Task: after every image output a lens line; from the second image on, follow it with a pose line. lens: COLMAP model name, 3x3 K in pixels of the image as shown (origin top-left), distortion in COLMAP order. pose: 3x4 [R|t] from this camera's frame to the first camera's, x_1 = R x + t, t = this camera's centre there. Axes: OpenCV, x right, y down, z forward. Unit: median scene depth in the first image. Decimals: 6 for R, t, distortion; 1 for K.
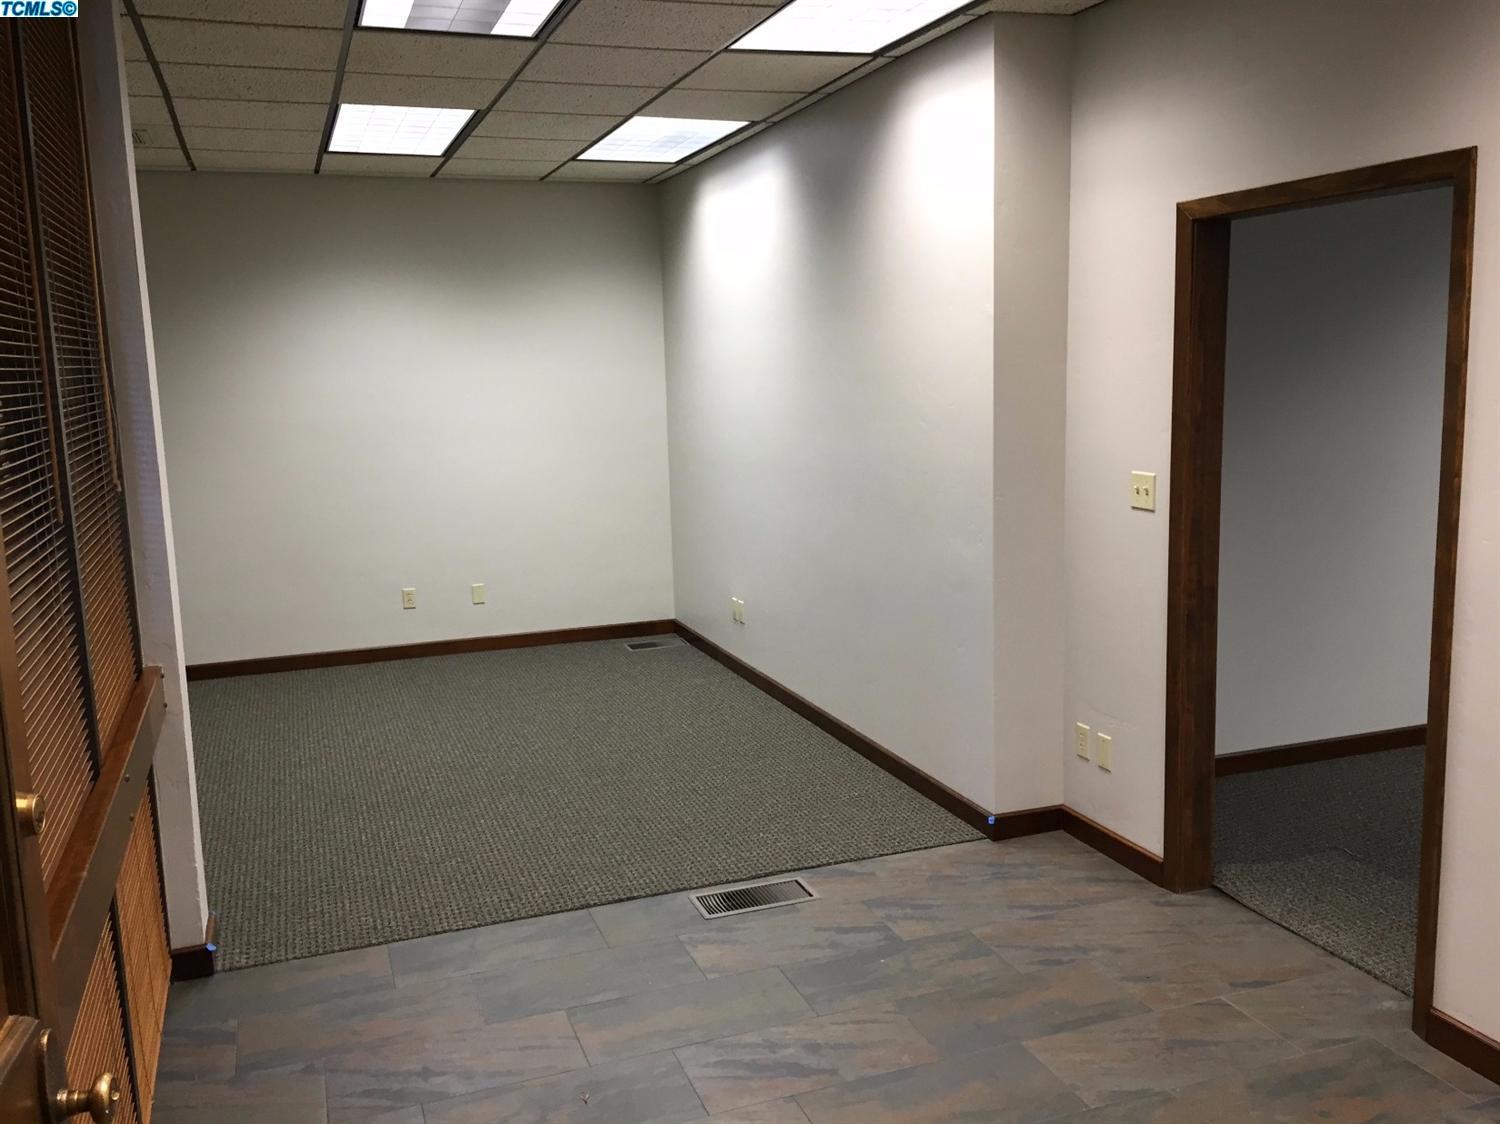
lens RADIAL K [[1264.5, 0, 745.0], [0, 1264.5, 558.4], [0, 0, 1]] dist [0.066985, -0.097085]
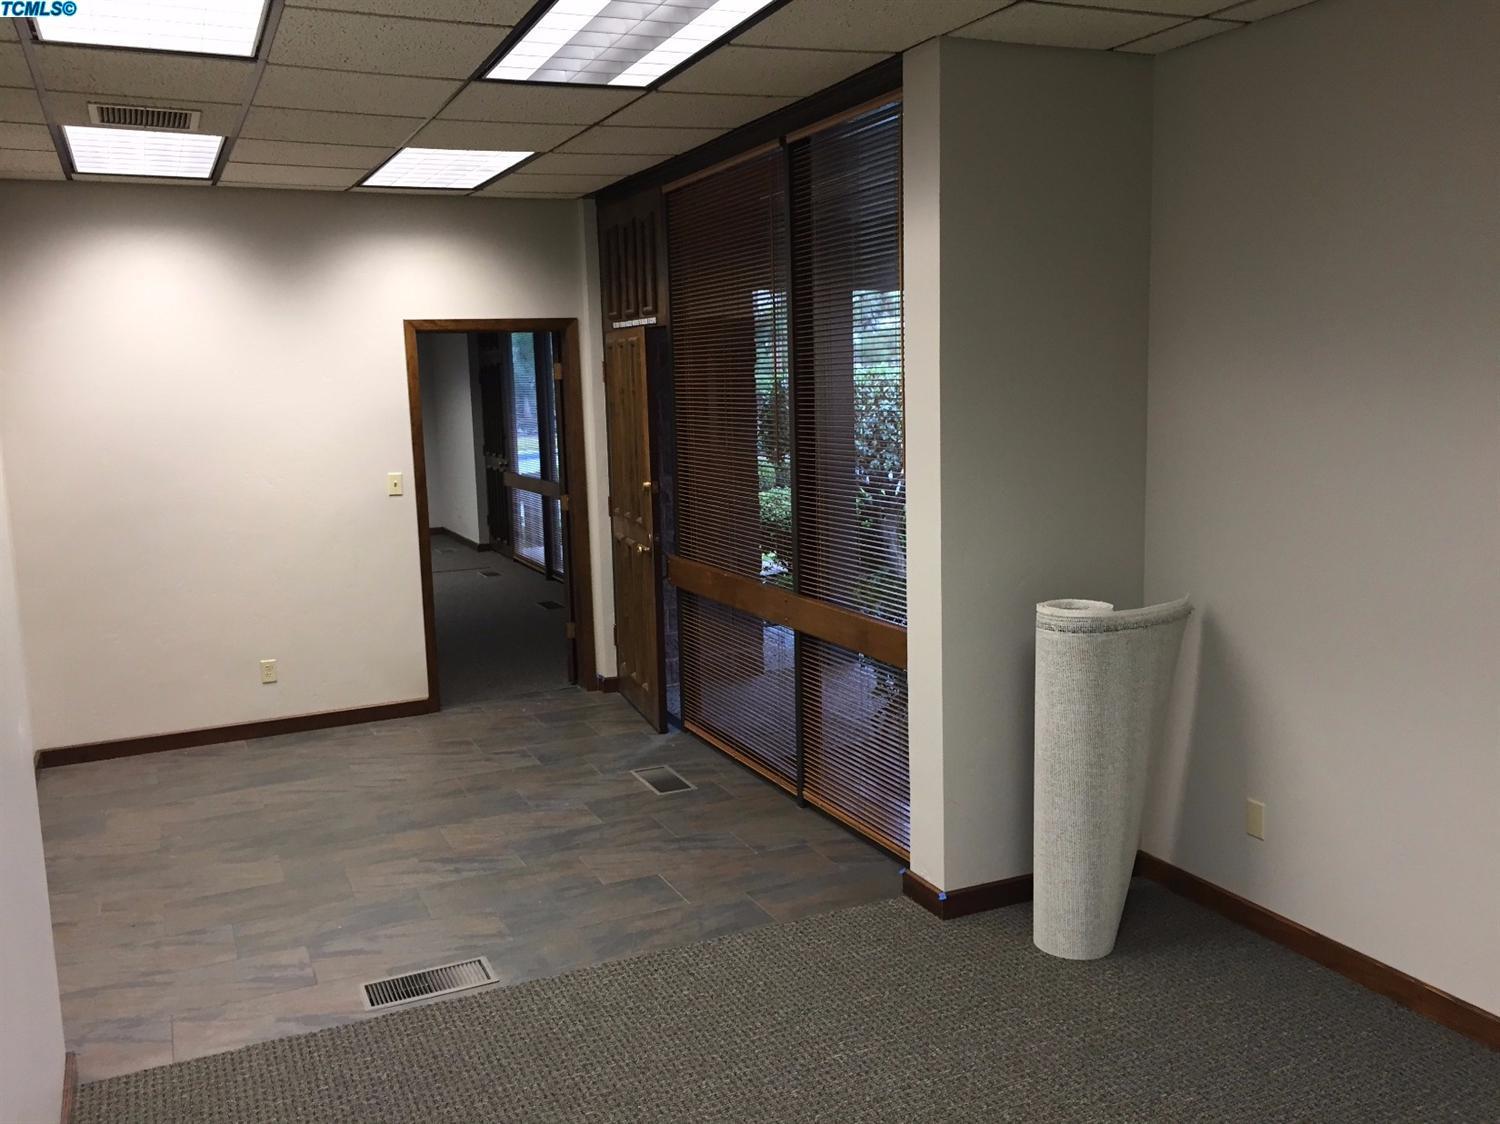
lens RADIAL K [[1264.5, 0, 745.0], [0, 1264.5, 558.4], [0, 0, 1]] dist [0.066985, -0.097085]
pose [[-0.995028, 0.064070, -0.076247, -0.194492], [0.038256, 0.952748, 0.301345, -0.346519], [0.091951, 0.296929, -0.950462, 2.027504]]
